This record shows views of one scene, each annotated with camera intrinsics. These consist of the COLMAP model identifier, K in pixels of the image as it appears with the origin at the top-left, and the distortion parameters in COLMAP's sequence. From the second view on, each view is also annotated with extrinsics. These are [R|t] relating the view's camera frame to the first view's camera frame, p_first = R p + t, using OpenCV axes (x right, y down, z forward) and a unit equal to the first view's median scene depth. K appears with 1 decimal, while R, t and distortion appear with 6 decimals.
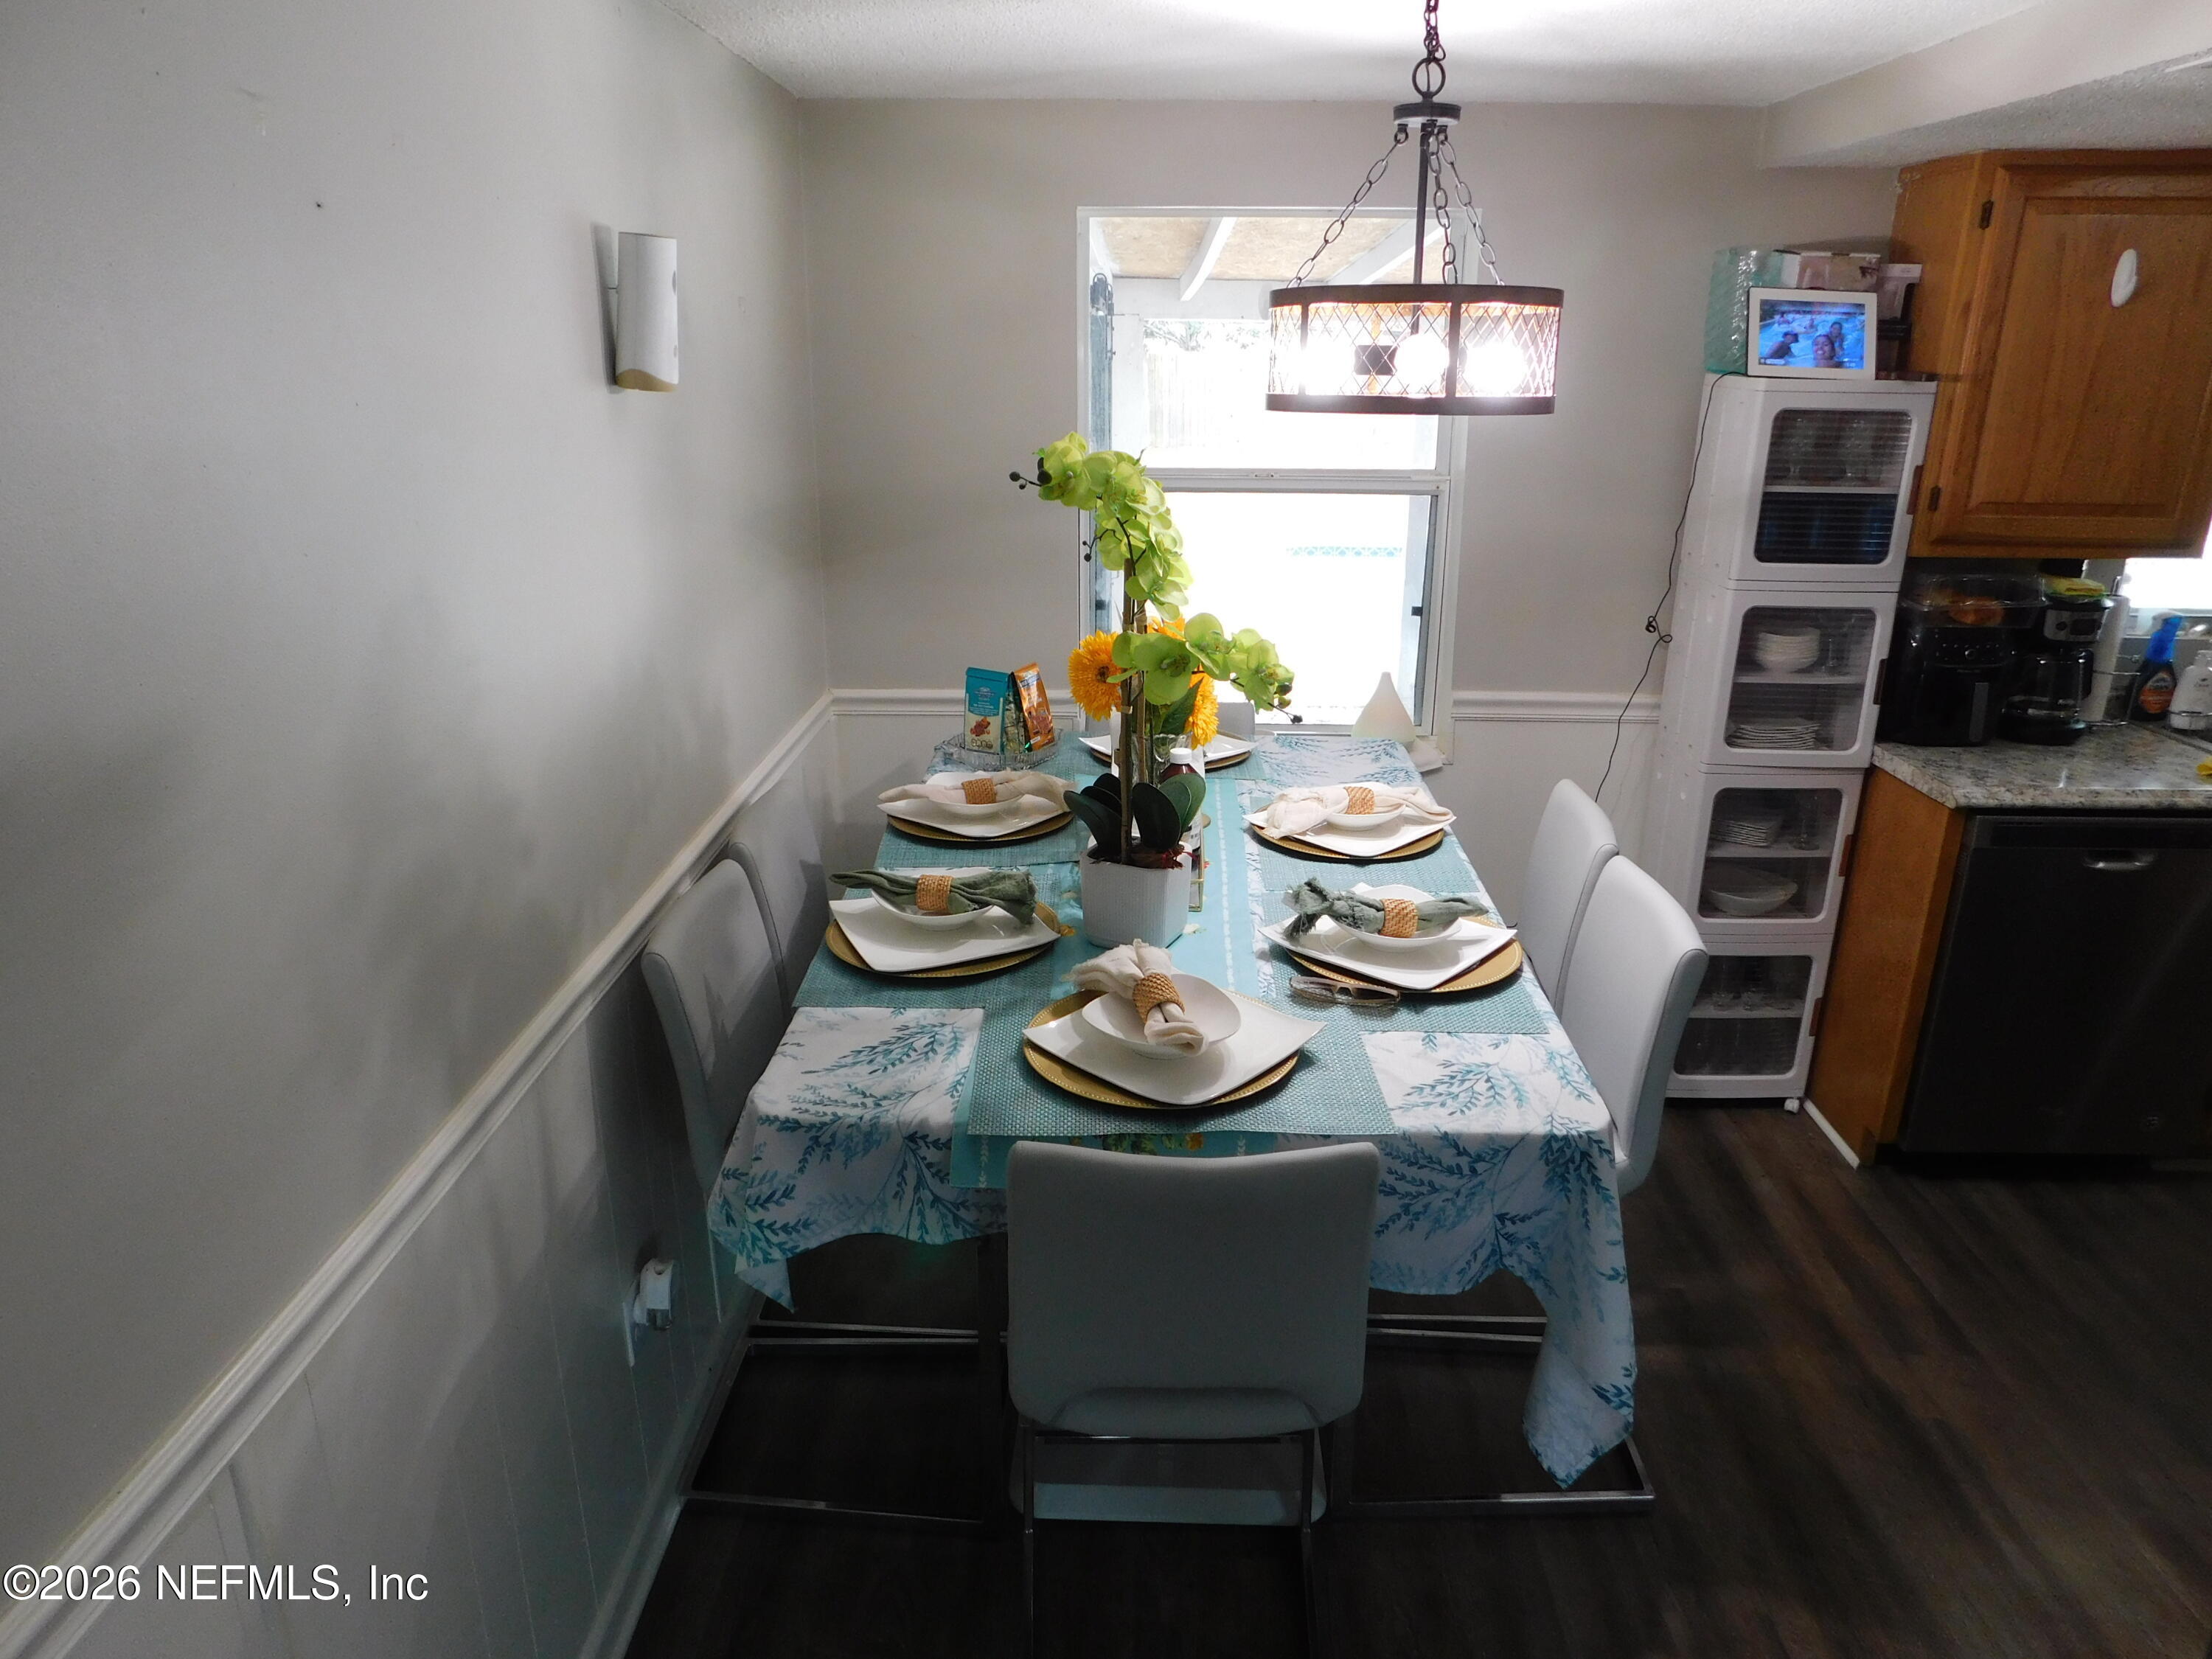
lens RADIAL K [[1456.7, 0, 1103.0], [0, 1456.7, 835.7], [0, 0, 1]] dist [-0.074186, 0.059637]
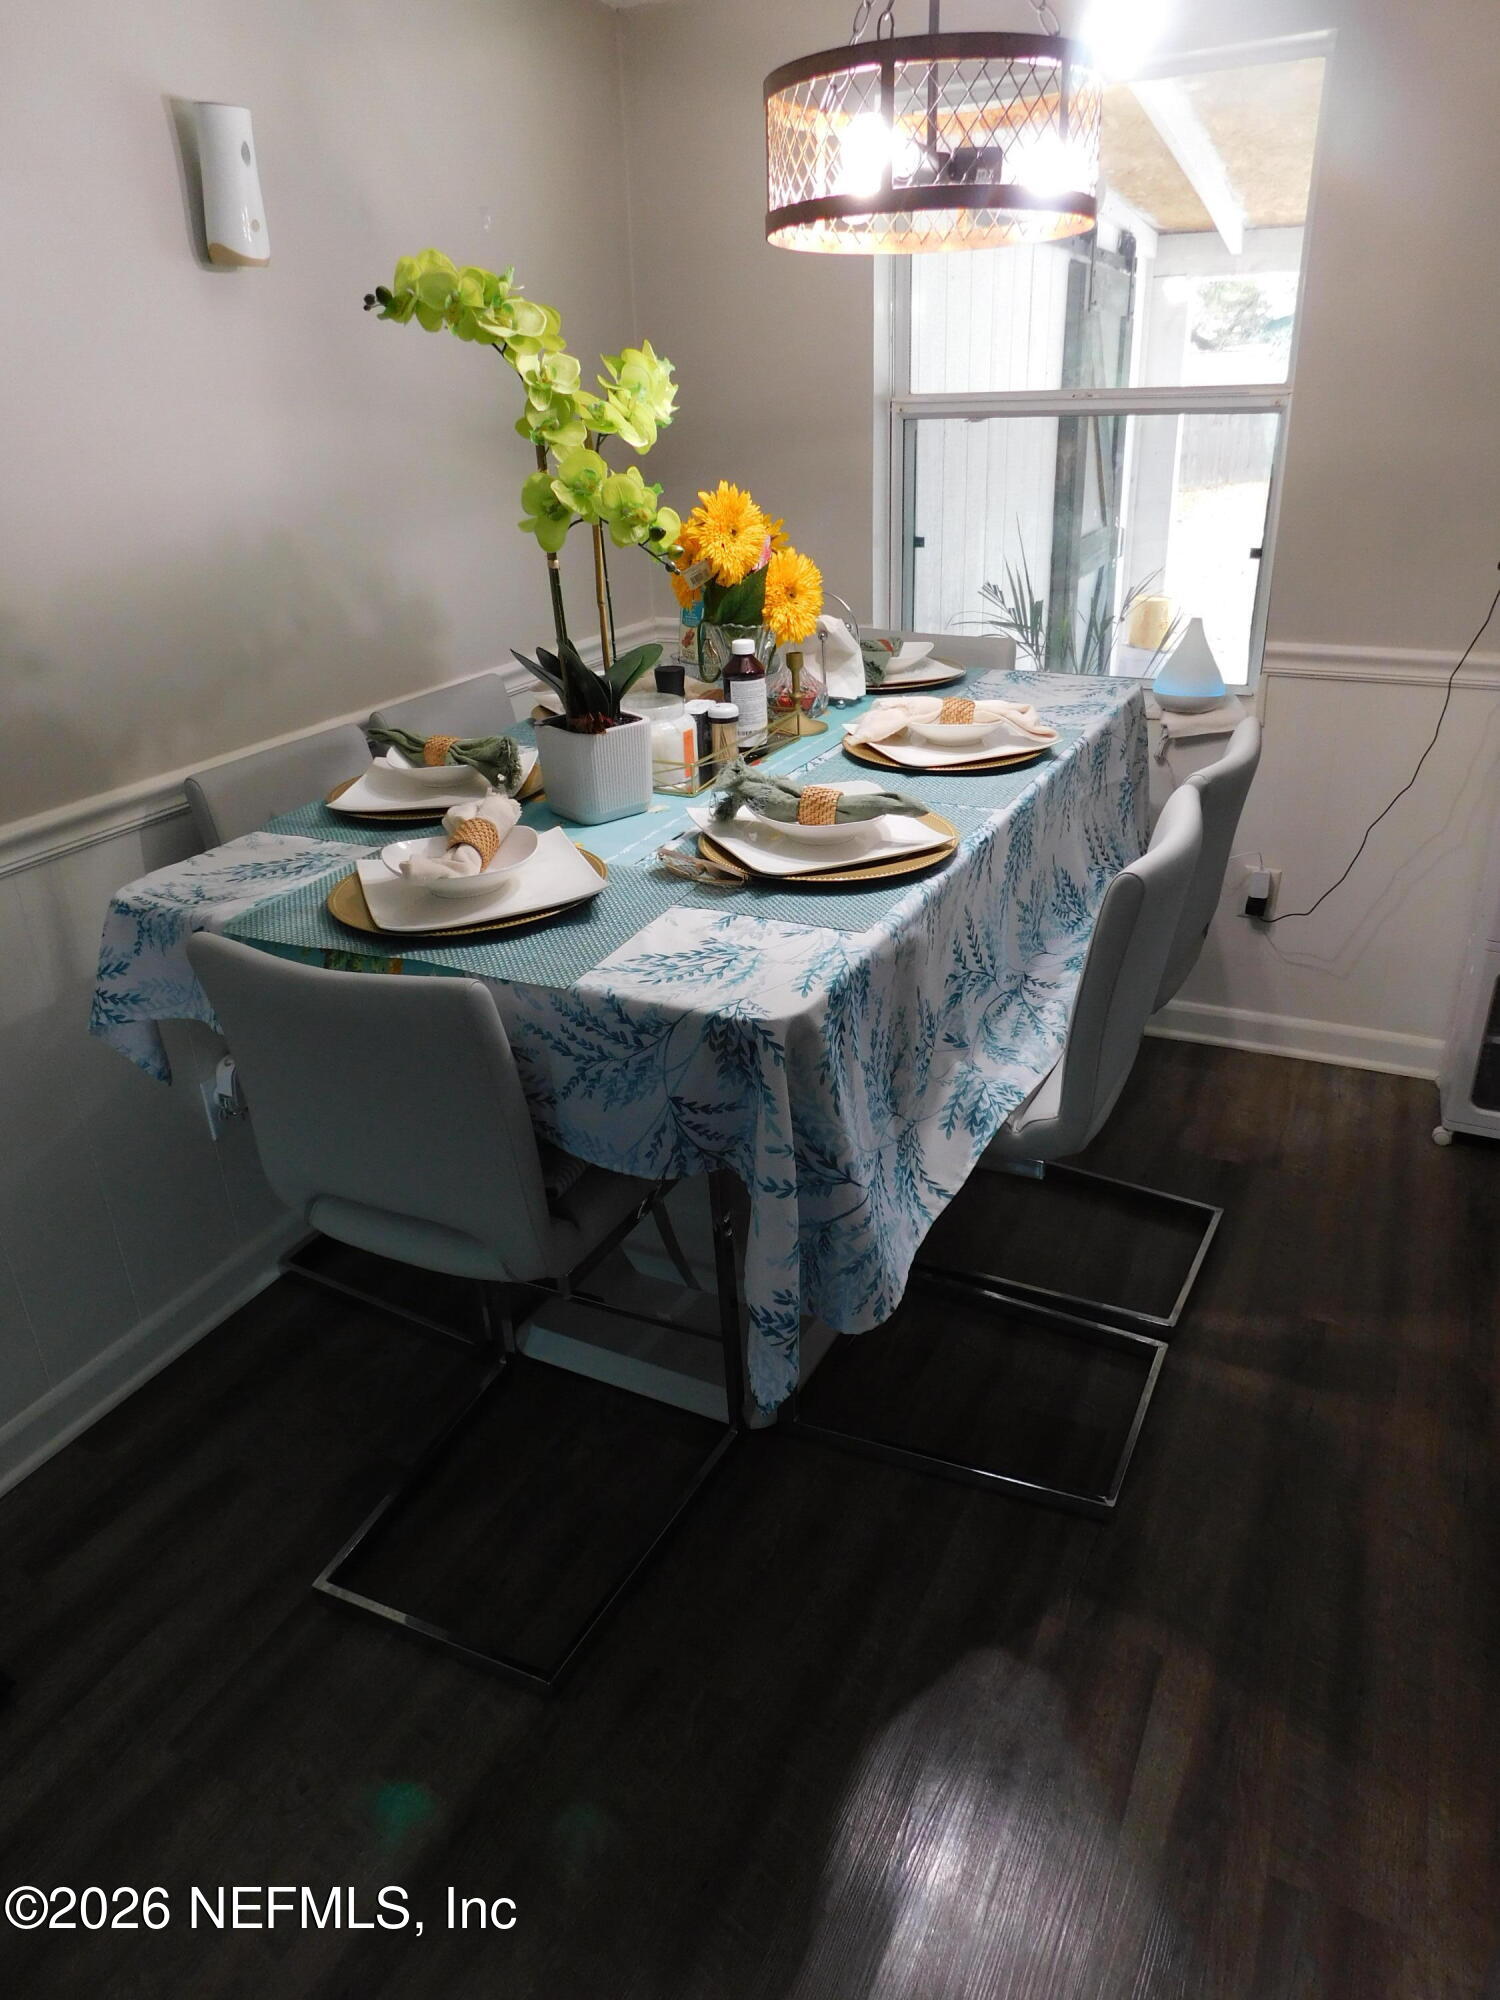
lens RADIAL K [[1317.1, 0, 748.3], [0, 1317.1, 1014.8], [0, 0, 1]] dist [-0.074186, 0.059637]
pose [[0.908680, 0.148791, -0.390080, 0.620857], [-0.098371, 0.984336, 0.146310, 0.083678], [0.405740, -0.094576, 0.909082, 0.265737]]
